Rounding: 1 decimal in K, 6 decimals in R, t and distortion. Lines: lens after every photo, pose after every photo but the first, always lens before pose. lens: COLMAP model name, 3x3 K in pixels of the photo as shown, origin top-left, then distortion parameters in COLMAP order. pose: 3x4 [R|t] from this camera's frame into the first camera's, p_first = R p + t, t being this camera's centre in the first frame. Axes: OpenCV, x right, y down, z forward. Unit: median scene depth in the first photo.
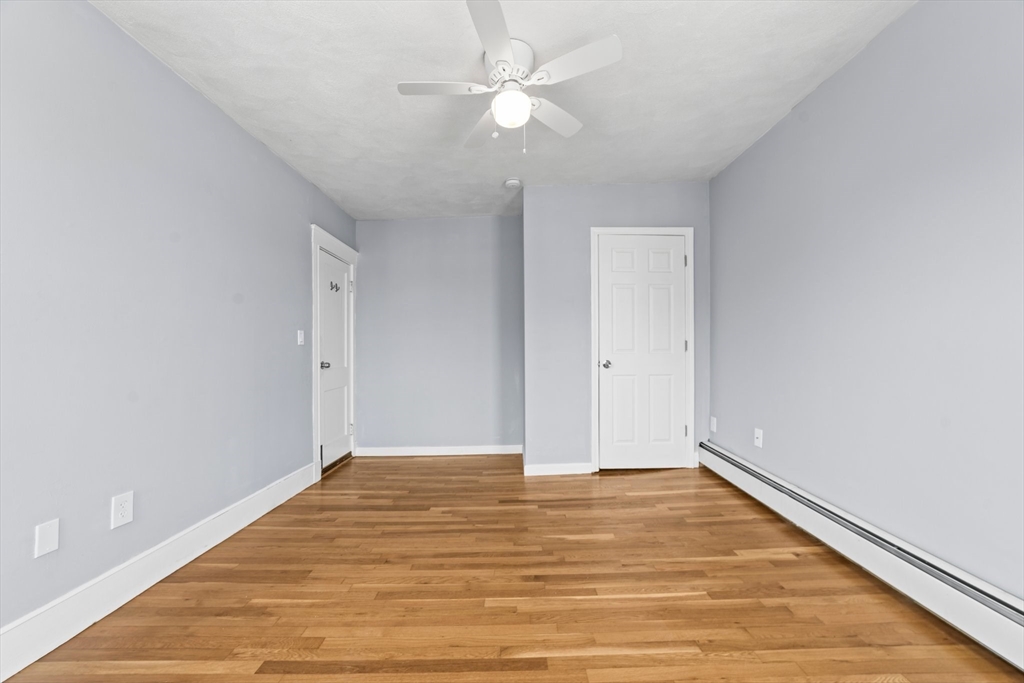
lens RADIAL K [[404.1, 0, 517.3], [0, 404.1, 343.1], [0, 0, 1]] dist [-0.001204, 0.000402]
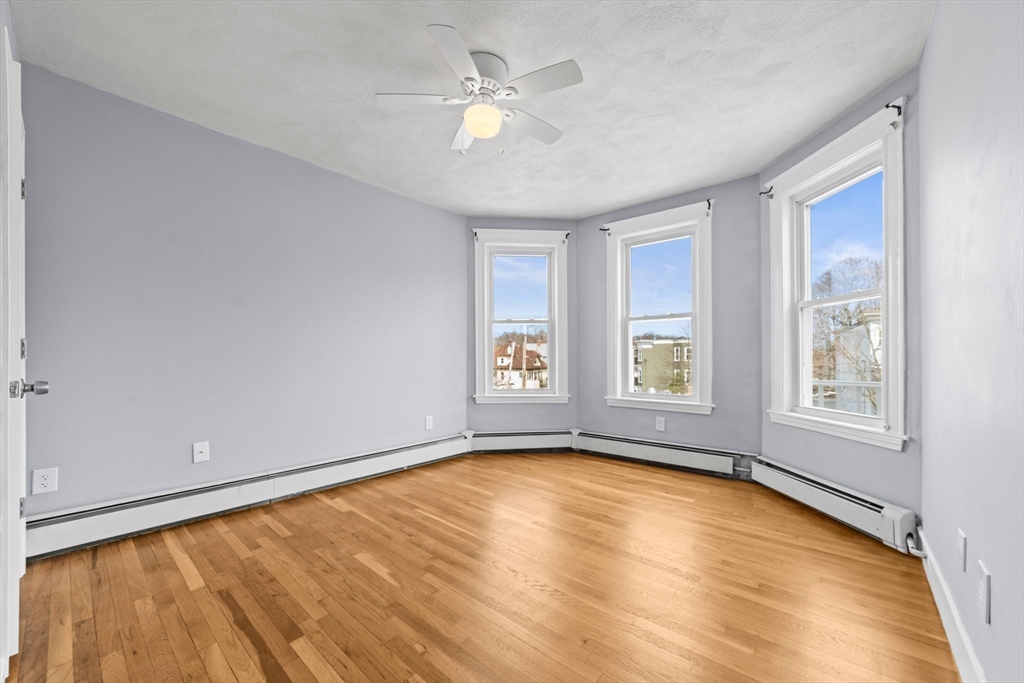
lens RADIAL K [[428.9, 0, 512.0], [0, 428.9, 354.7], [0, 0, 1]] dist [0.000503, 0.000108]
pose [[-0.762097, 0.004319, 0.647448, -0.669885], [-0.002739, 0.999947, -0.009895, 0.026780], [-0.647457, -0.009314, -0.762045, 1.524156]]
